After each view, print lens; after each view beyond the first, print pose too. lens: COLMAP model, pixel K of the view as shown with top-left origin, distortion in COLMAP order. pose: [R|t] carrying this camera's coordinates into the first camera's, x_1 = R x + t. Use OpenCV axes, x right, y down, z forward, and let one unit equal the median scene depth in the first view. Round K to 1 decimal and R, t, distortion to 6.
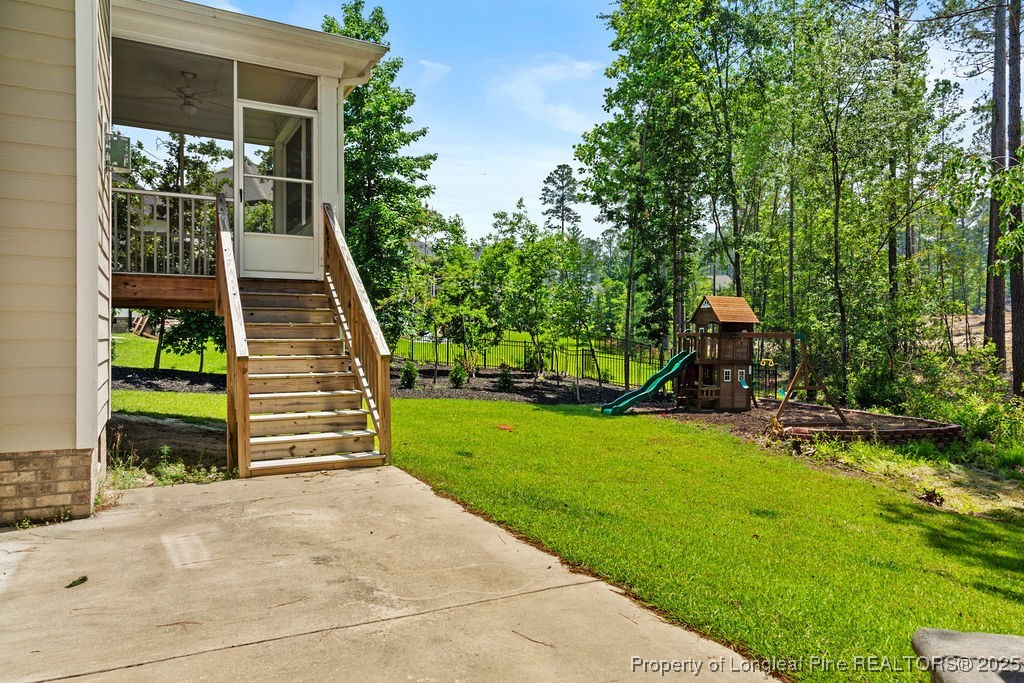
lens RADIAL K [[685.6, 0, 510.8], [0, 685.6, 339.3], [0, 0, 1]] dist [0.005627, 0.002288]
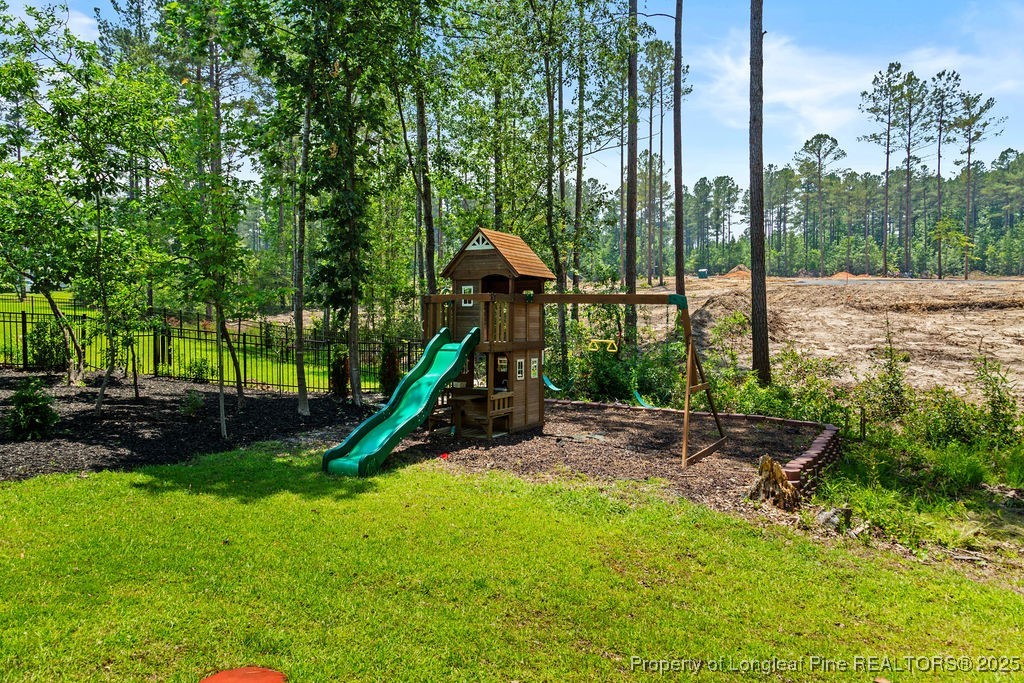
lens RADIAL K [[685.6, 0, 510.8], [0, 685.6, 339.3], [0, 0, 1]] dist [0.005627, 0.002288]
pose [[0.752191, -0.032028, 0.658166, -0.065381], [0.002313, 0.998940, 0.045967, 0.000701], [-0.658941, -0.033054, 0.751468, 0.542504]]
